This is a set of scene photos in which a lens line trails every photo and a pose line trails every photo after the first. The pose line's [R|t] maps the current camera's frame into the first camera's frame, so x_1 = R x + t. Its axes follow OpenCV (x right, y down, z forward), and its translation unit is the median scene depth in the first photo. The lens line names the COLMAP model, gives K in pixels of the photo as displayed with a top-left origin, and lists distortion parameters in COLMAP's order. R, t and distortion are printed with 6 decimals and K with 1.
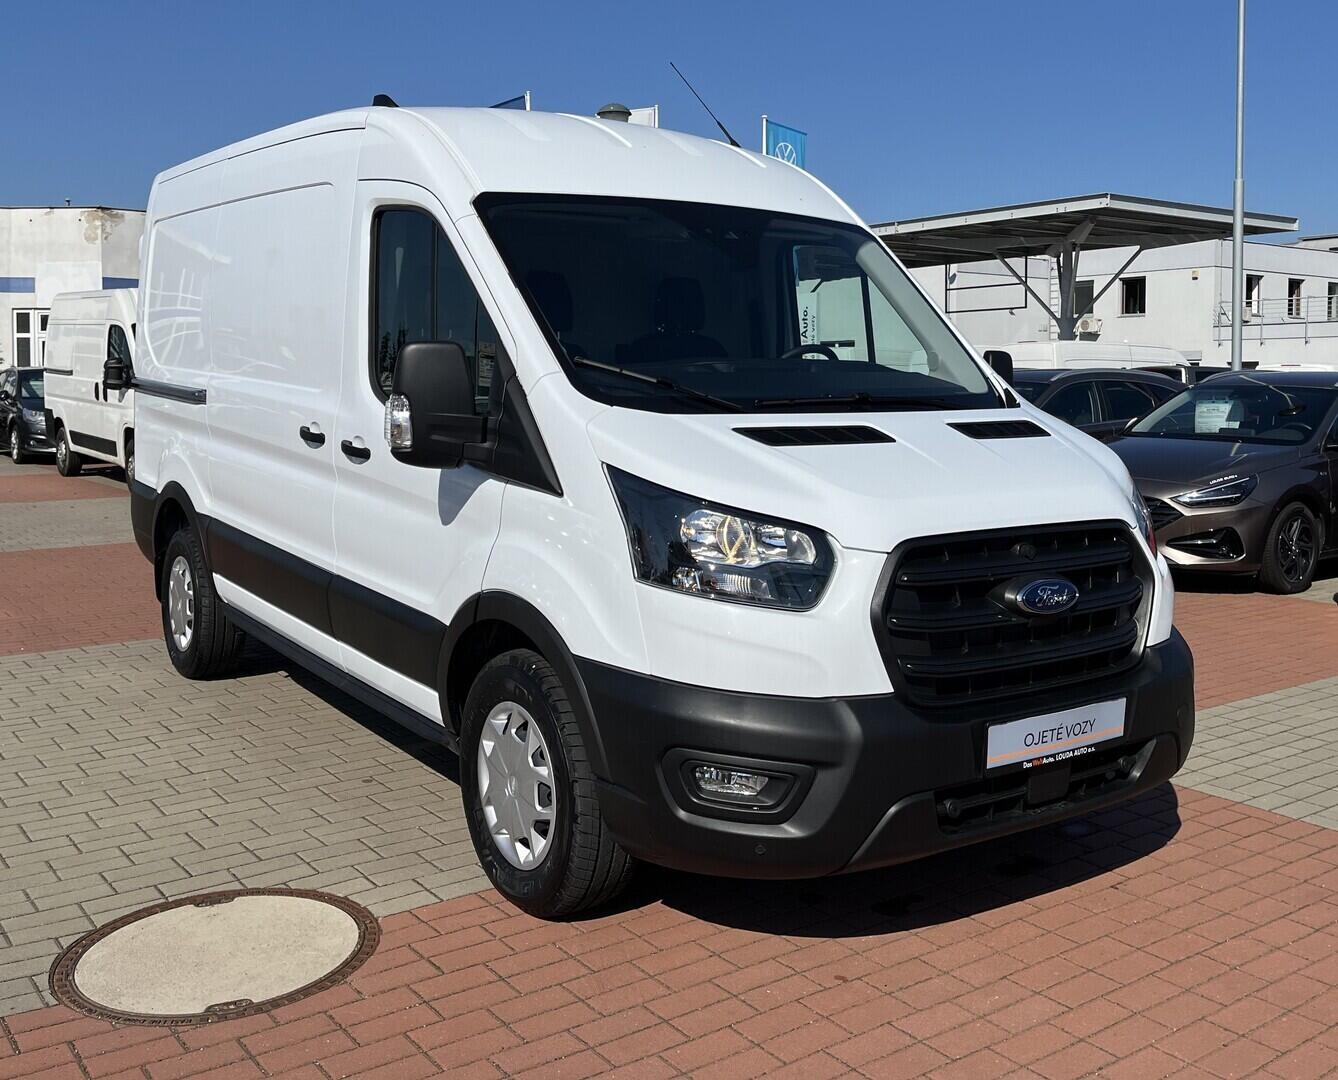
lens RADIAL K [[1302.0, 0, 669.0], [0, 1302.0, 540.0], [0, 0, 1]] dist [0.004524, 0.008130]
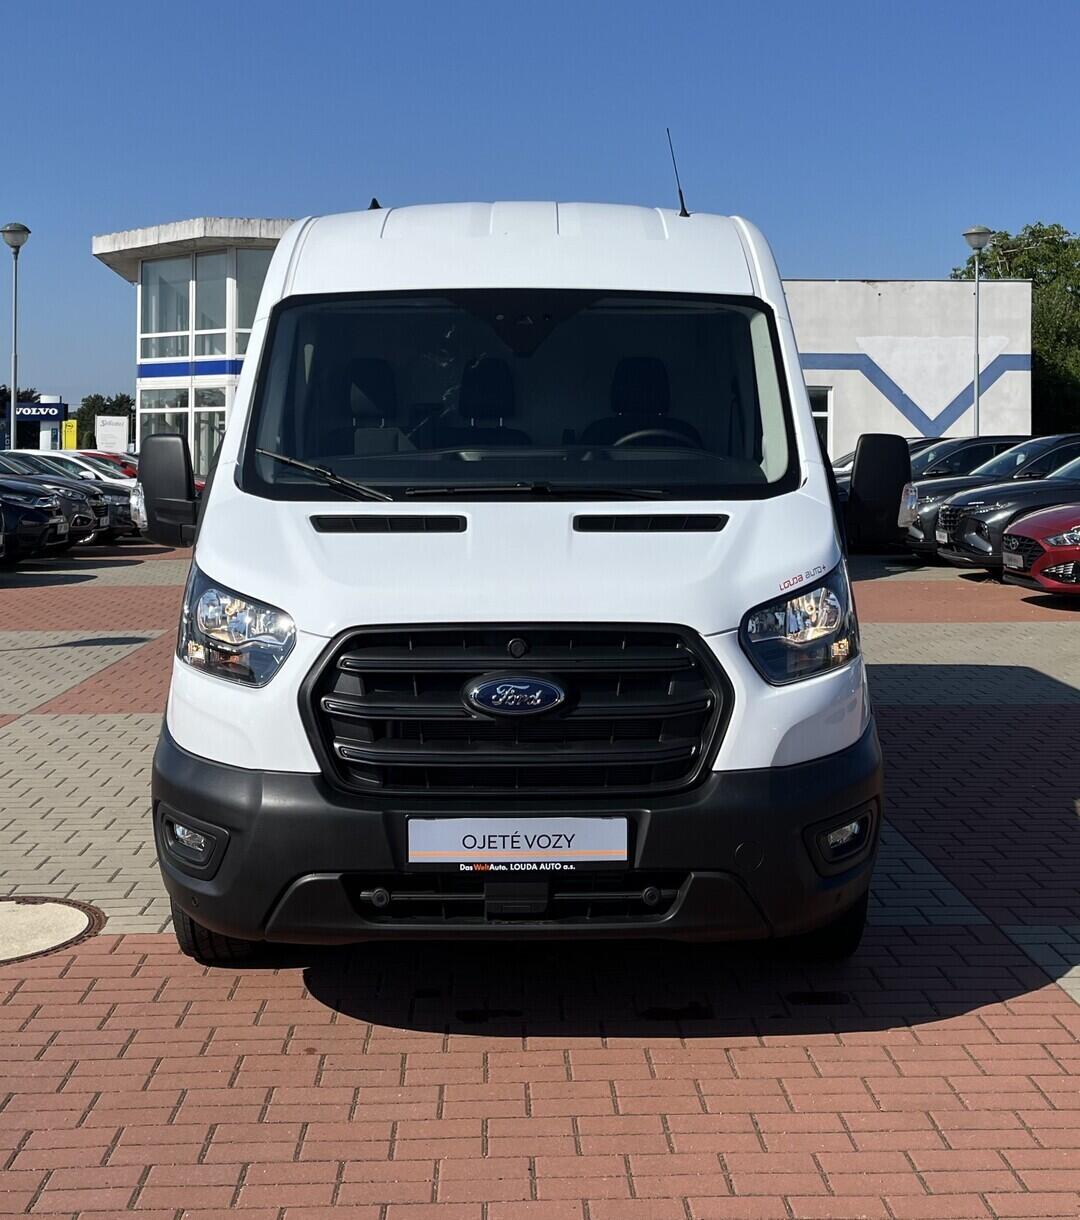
lens RADIAL K [[1578.8, 0, 540.0], [0, 1578.8, 610.0], [0, 0, 1]] dist [-0.026160, 0.010052]
pose [[0.825945, 0.046217, -0.561853, 0.928932], [-0.061561, 0.998068, -0.008398, -0.010013], [0.560379, 0.041524, 0.827195, 0.059039]]
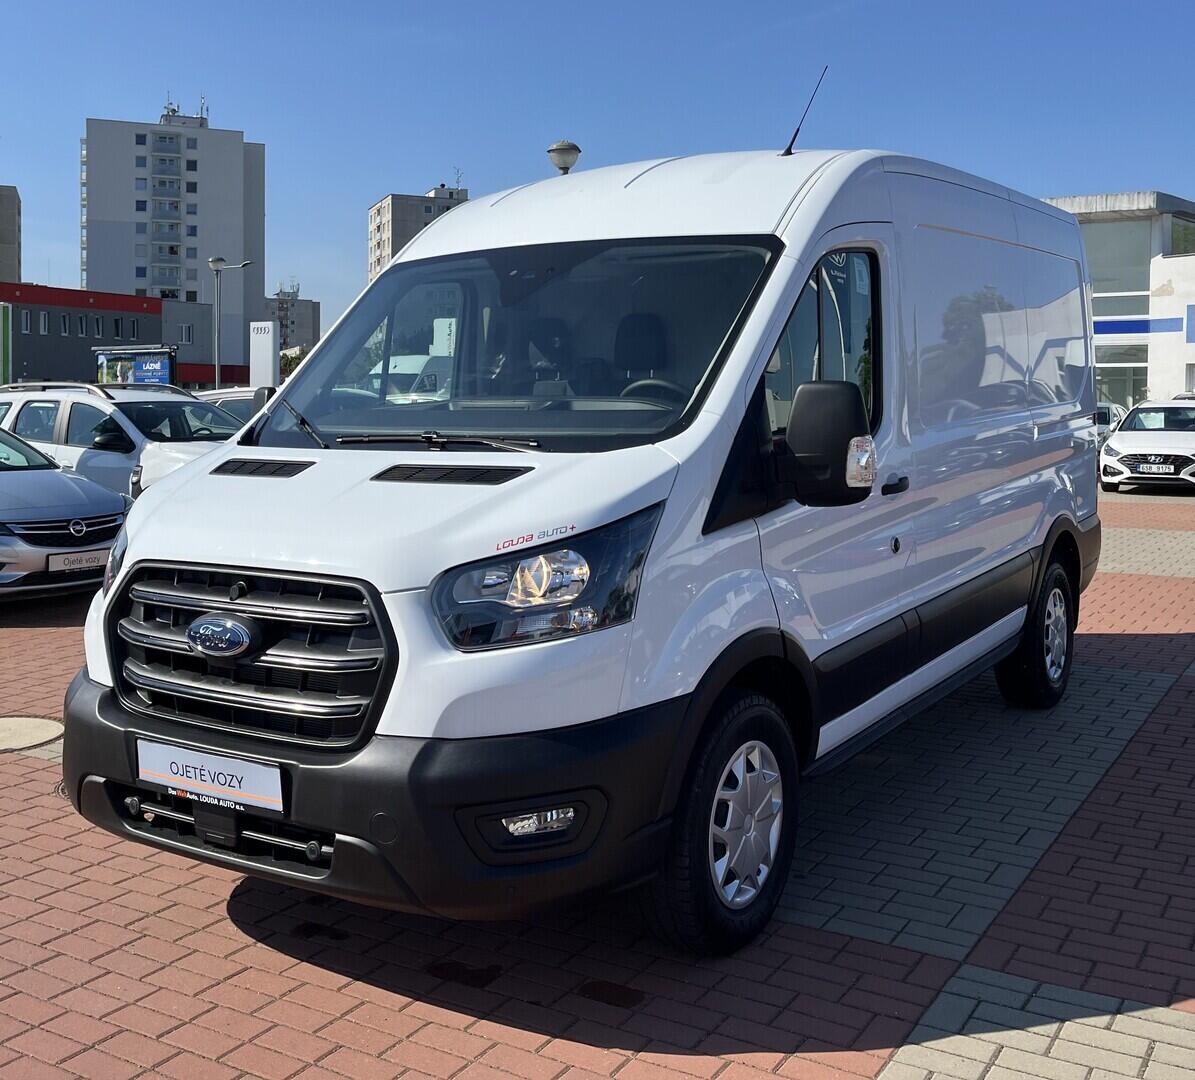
lens RADIAL K [[1265.5, 0, 594.3], [0, 1265.5, 591.2], [0, 0, 1]] dist [0.003424, -0.003450]
pose [[0.390109, 0.122326, -0.912607, 1.244662], [-0.114301, 0.989903, 0.083827, -0.100526], [0.913647, 0.071610, 0.400153, 0.860913]]
